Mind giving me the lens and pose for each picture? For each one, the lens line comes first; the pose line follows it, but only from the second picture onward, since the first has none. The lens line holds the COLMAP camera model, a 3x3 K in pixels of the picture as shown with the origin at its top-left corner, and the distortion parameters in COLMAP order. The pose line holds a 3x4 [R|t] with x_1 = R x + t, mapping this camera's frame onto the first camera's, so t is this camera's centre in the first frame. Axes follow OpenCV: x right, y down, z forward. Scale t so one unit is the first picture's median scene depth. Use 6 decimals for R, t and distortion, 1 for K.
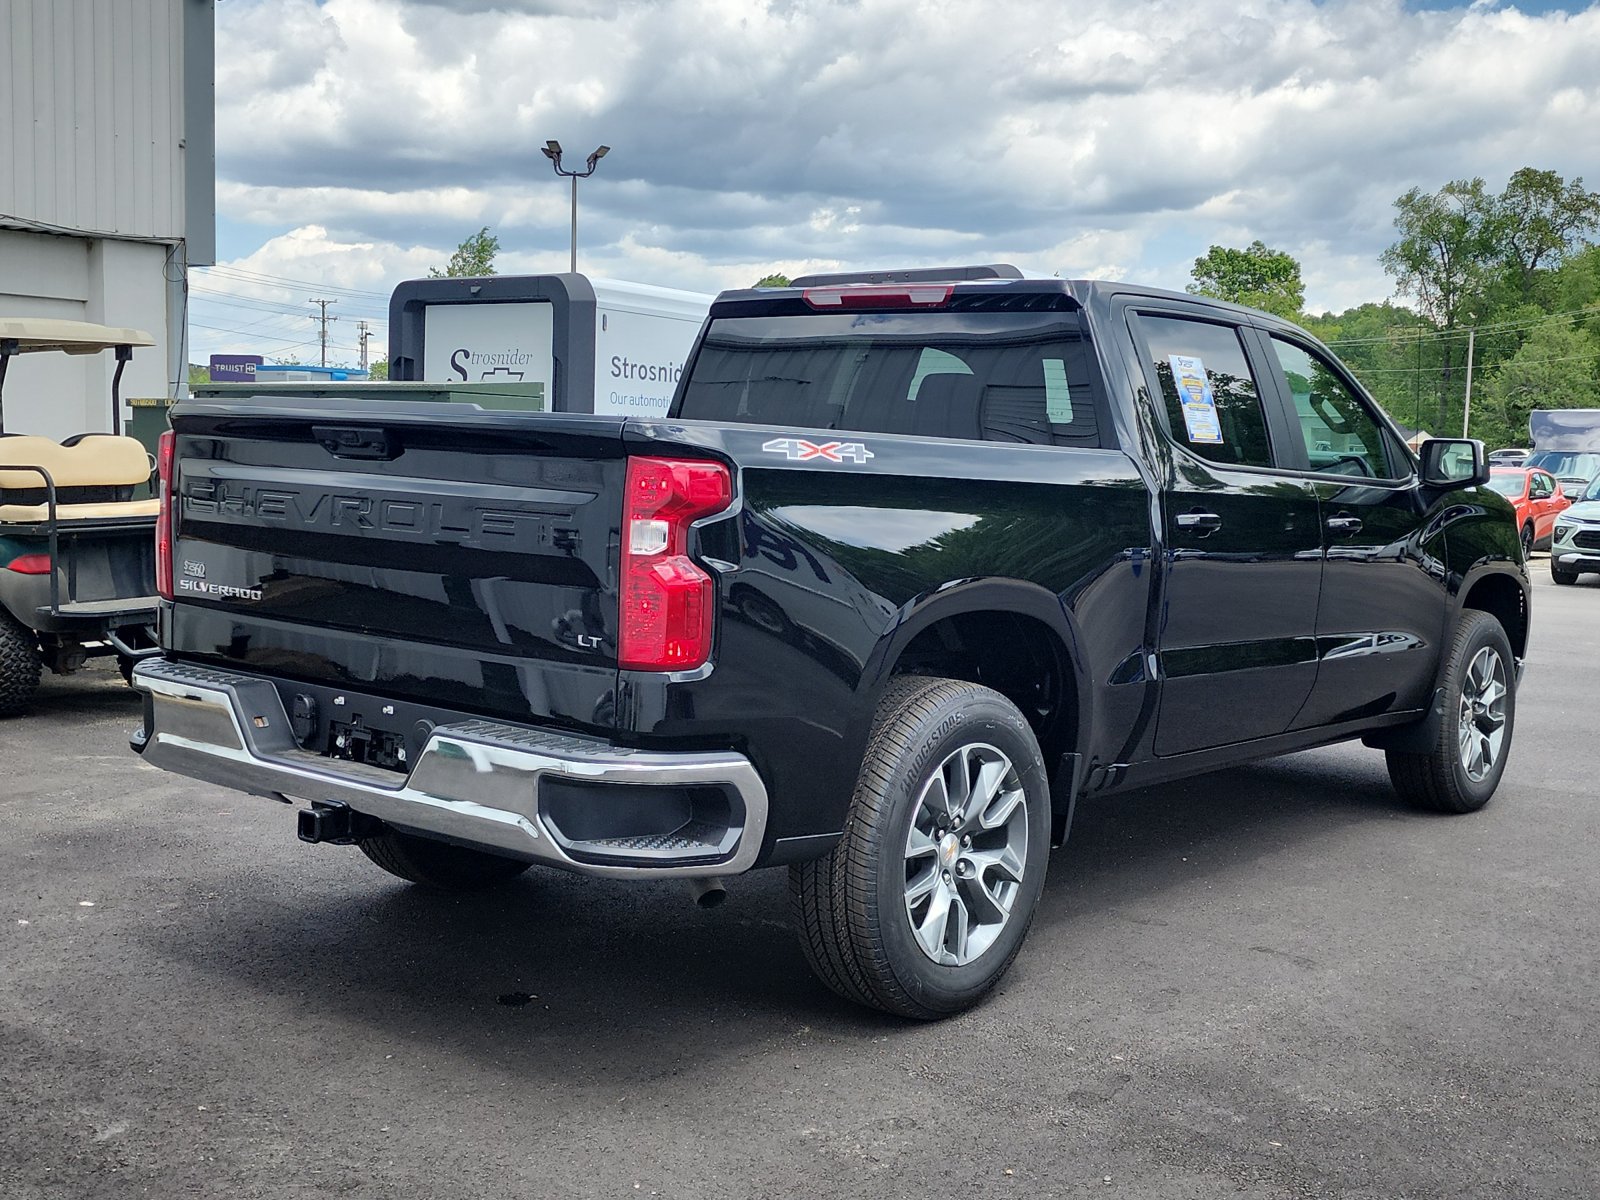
lens RADIAL K [[1779.1, 0, 804.5], [0, 1779.1, 595.0], [0, 0, 1]] dist [0.128603, -0.265711]
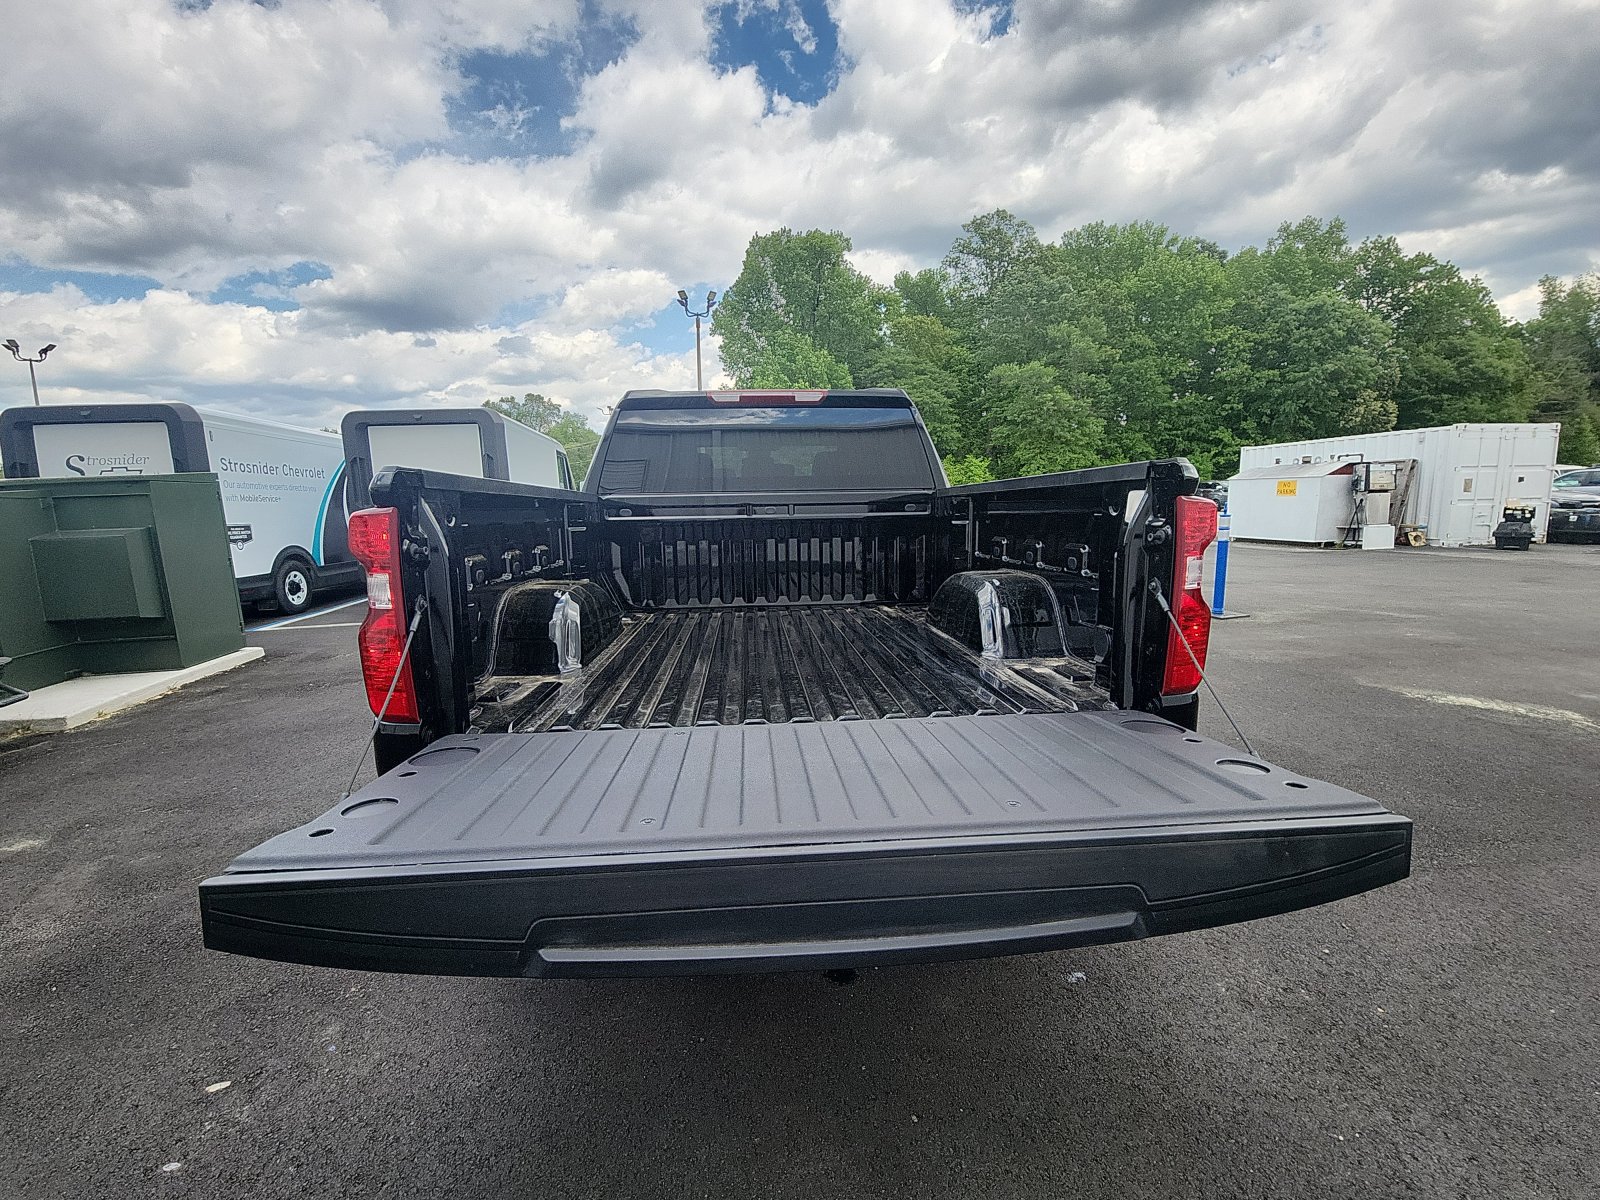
lens RADIAL K [[647.5, 0, 795.8], [0, 647.5, 619.4], [0, 0, 1]] dist [0.013978, -0.012195]
pose [[0.739898, -0.166718, 0.651733, -0.417279], [0.098819, 0.985230, 0.139842, -0.066432], [-0.665421, -0.039065, 0.745445, 0.689791]]
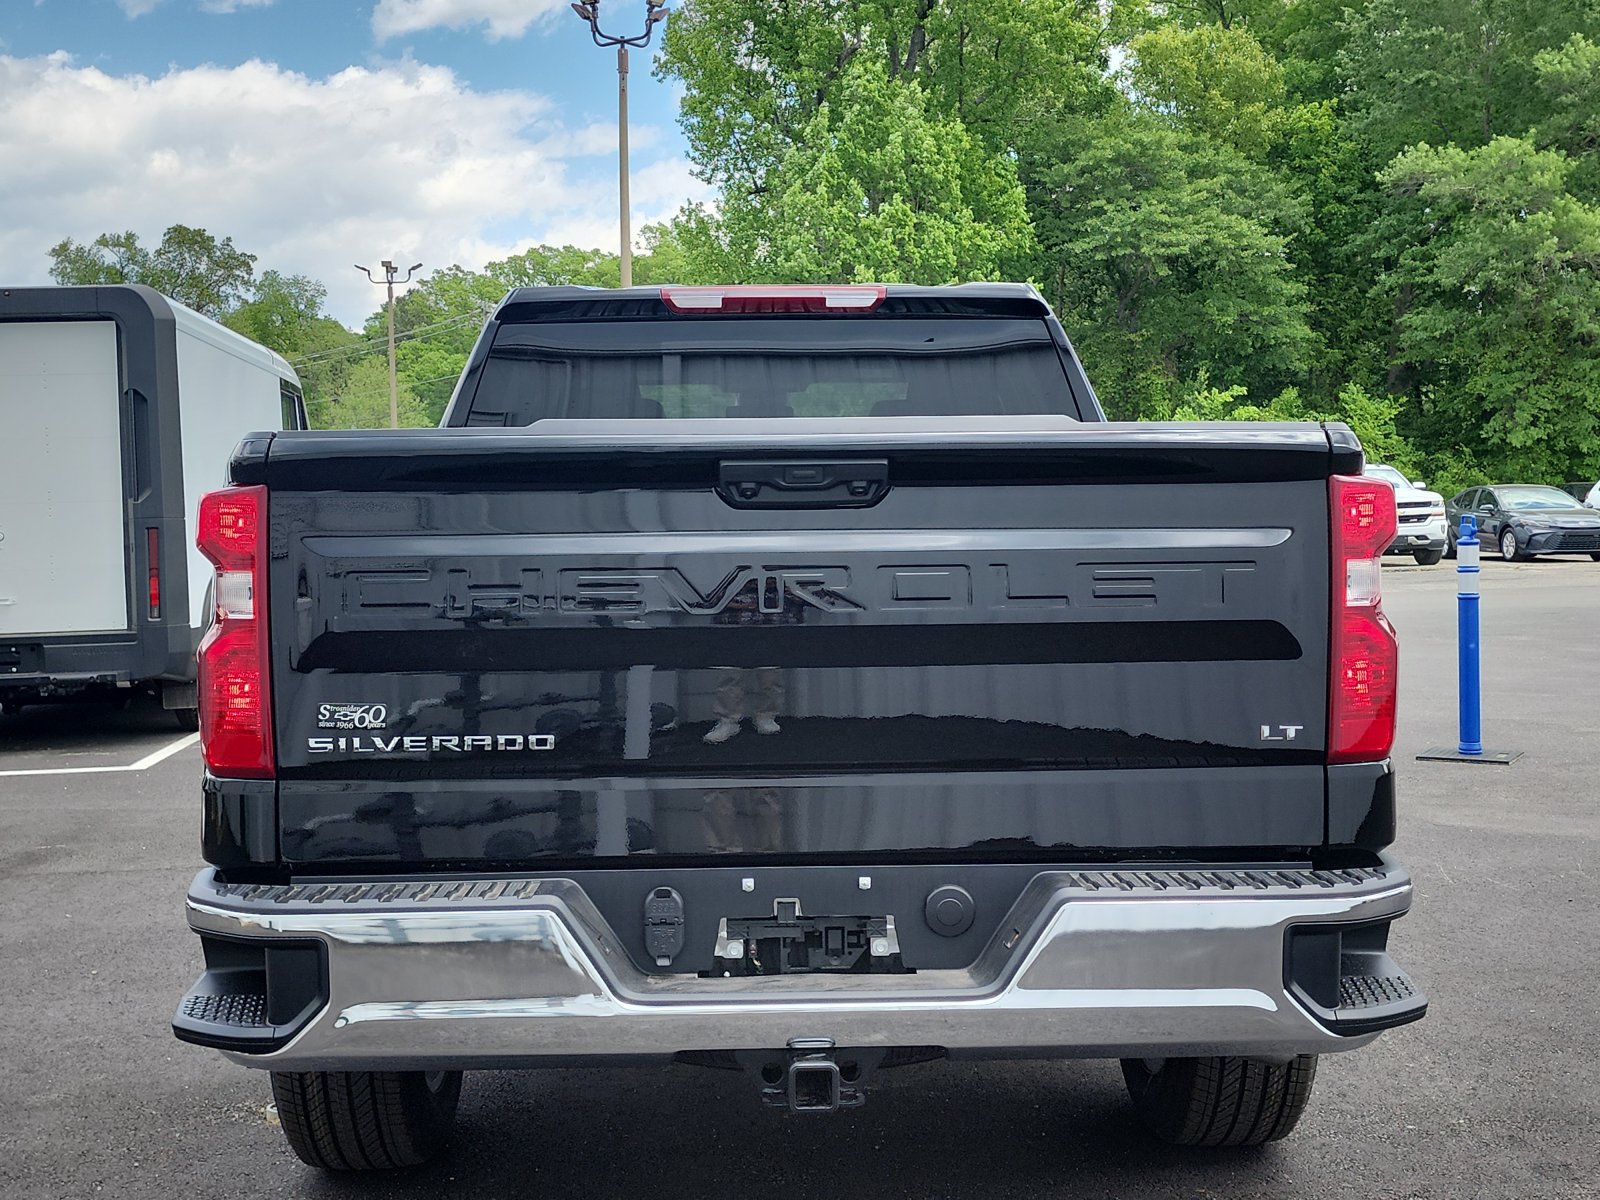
lens RADIAL K [[1779.1, 0, 804.5], [0, 1779.1, 595.0], [0, 0, 1]] dist [0.128603, -0.265711]
pose [[0.765634, -0.077016, 0.638649, -0.597004], [0.095014, 0.995457, 0.006139, -0.043370], [-0.636221, 0.055981, 0.769473, 0.450407]]
